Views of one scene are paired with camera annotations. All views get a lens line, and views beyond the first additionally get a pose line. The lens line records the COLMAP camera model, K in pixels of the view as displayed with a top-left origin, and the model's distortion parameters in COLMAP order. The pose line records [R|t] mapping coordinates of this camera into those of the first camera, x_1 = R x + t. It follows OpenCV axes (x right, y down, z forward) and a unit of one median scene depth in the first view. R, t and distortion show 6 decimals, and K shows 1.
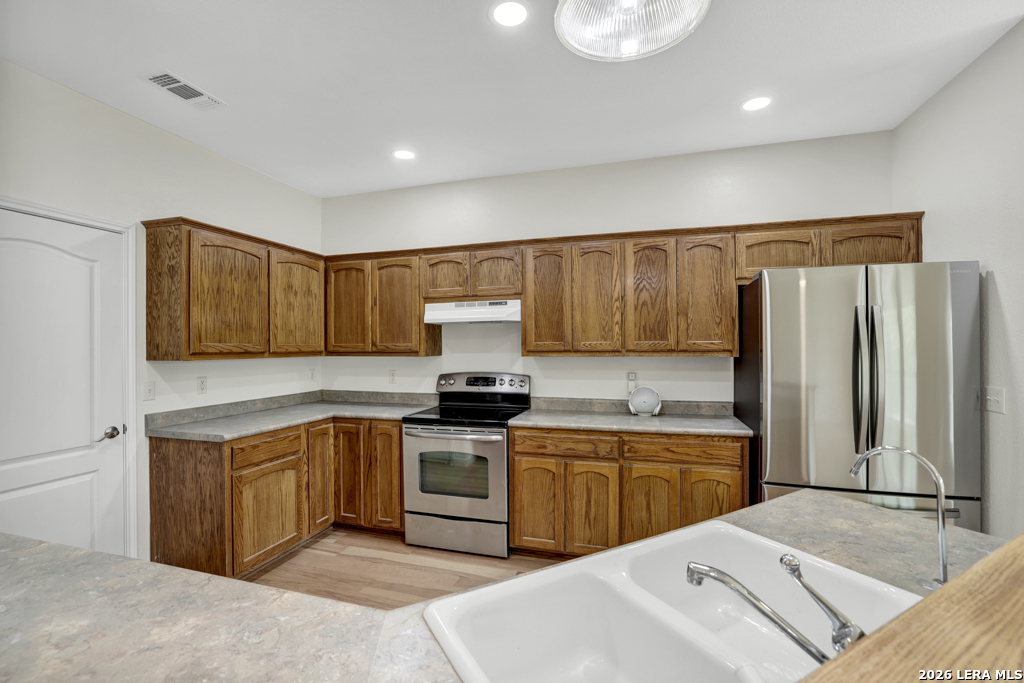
lens RADIAL K [[447.6, 0, 507.6], [0, 447.6, 345.9], [0, 0, 1]] dist [-0.048186, 0.018678]
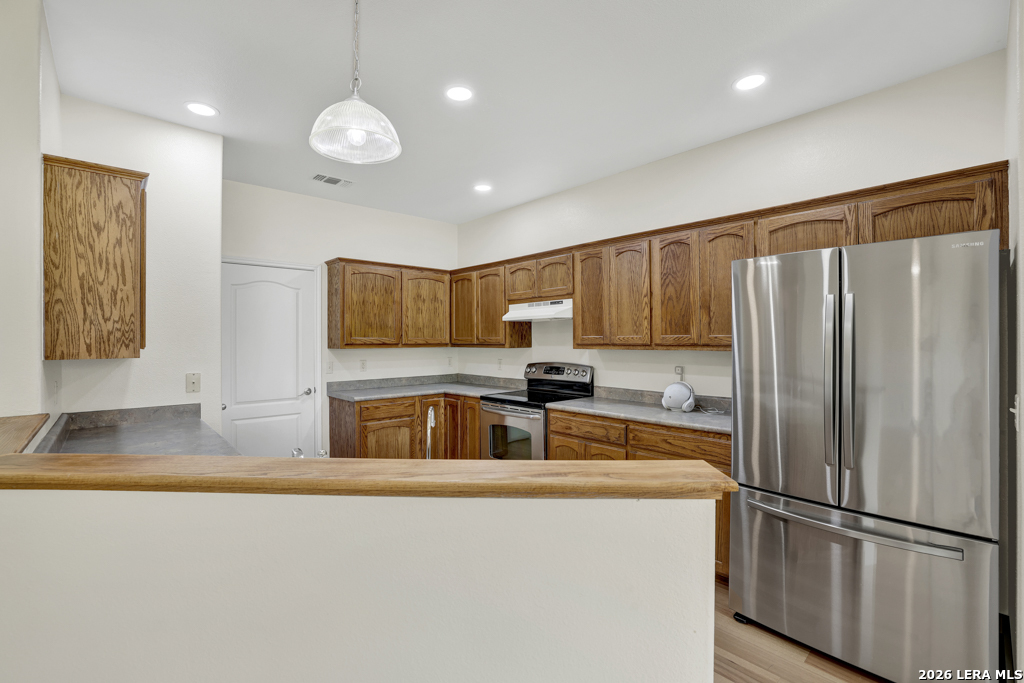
lens RADIAL K [[447.6, 0, 507.9], [0, 447.6, 340.5], [0, 0, 1]] dist [-0.048186, 0.018678]
pose [[0.863057, 0.002852, -0.505099, 0.494658], [-0.001209, 0.999993, 0.003579, -0.001821], [0.505106, -0.002478, 0.863054, -0.060713]]
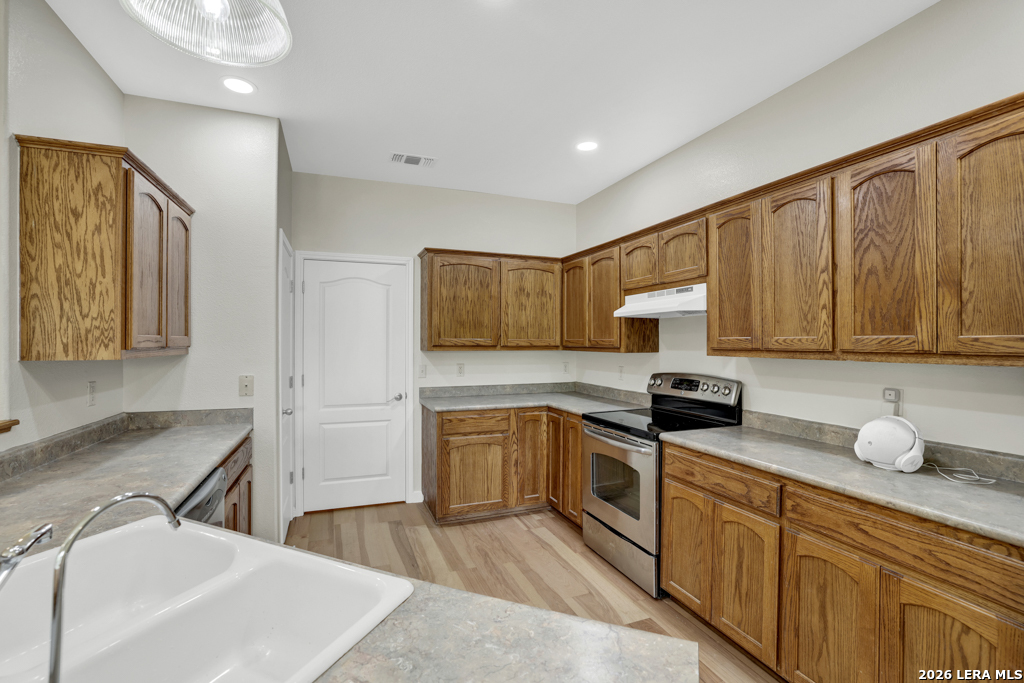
lens RADIAL K [[451.4, 0, 508.5], [0, 451.4, 342.8], [0, 0, 1]] dist [-0.039609, 0.012740]
pose [[0.622812, 0.008959, -0.782320, 0.459452], [-0.006392, 0.999959, 0.006362, -0.002031], [0.782345, 0.001039, 0.622844, 0.262654]]
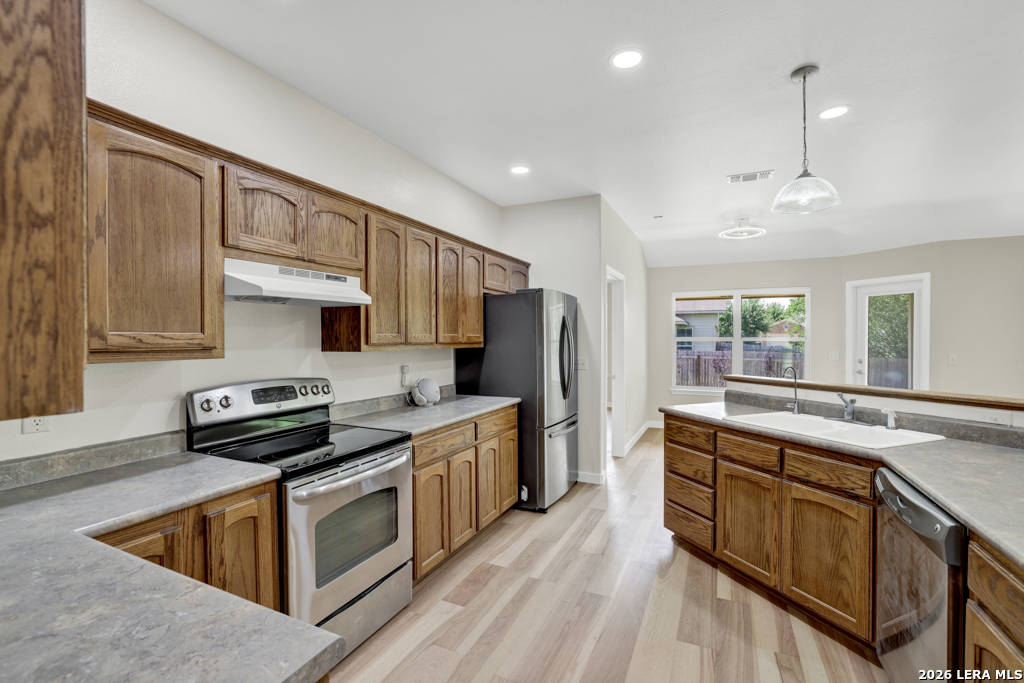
lens RADIAL K [[451.4, 0, 494.1], [0, 451.4, 347.3], [0, 0, 1]] dist [-0.039609, 0.012740]
pose [[0.169328, -0.013752, 0.985464, -0.746699], [0.005252, 0.999901, 0.013051, 0.006889], [-0.985546, 0.002965, 0.169383, 0.694507]]
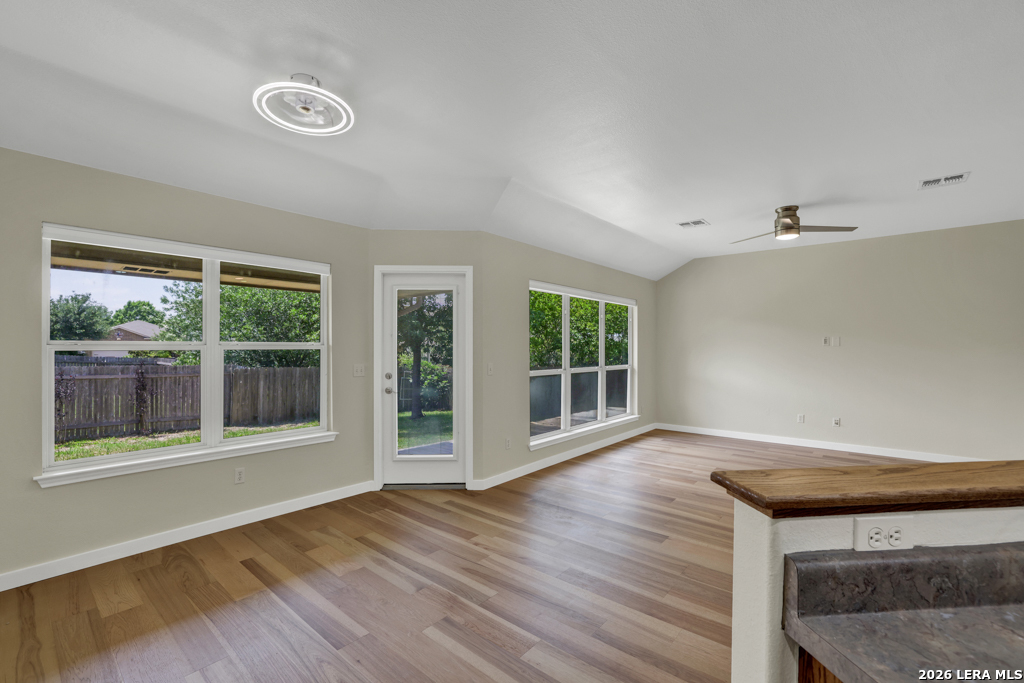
lens RADIAL K [[447.6, 0, 508.2], [0, 447.6, 338.4], [0, 0, 1]] dist [-0.048186, 0.018678]
pose [[-0.916112, 0.015489, 0.400624, 0.483026], [0.008612, 0.999783, -0.018960, 0.010914], [-0.400830, -0.013920, -0.916047, 0.603903]]
